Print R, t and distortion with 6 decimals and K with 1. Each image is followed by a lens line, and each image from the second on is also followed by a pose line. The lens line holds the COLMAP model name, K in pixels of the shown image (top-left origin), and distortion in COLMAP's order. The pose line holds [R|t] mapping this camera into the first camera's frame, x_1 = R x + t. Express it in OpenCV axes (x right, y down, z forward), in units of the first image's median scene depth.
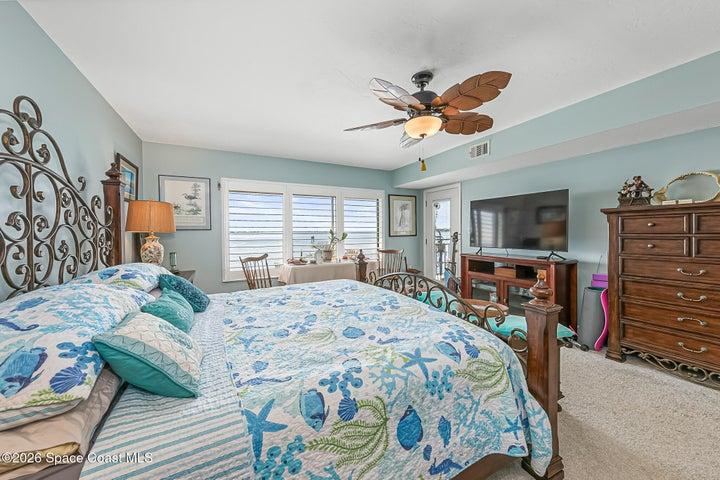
lens RADIAL K [[270.2, 0, 362.3], [0, 270.2, 235.8], [0, 0, 1]] dist [0.002944, 0.000607]
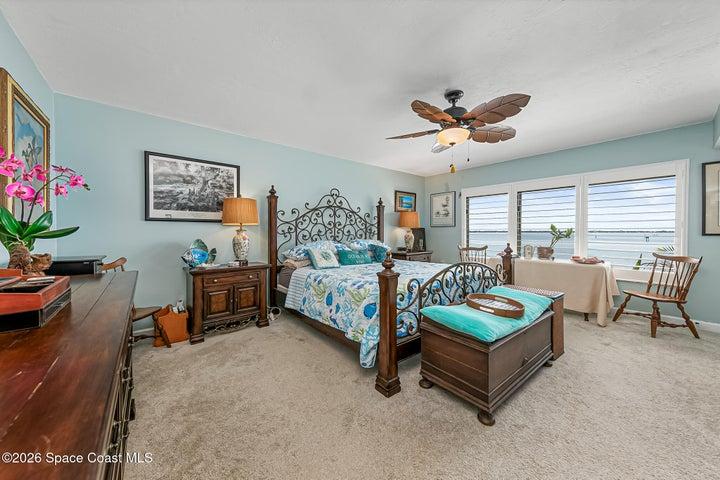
lens RADIAL K [[257.9, 0, 358.6], [0, 257.9, 233.7], [0, 0, 1]] dist [0.007596, -0.000164]
pose [[0.221000, 0.016243, -0.975139, 0.709385], [-0.019797, 0.999730, 0.012166, 0.010973], [0.975073, 0.016616, 0.221262, 0.188500]]
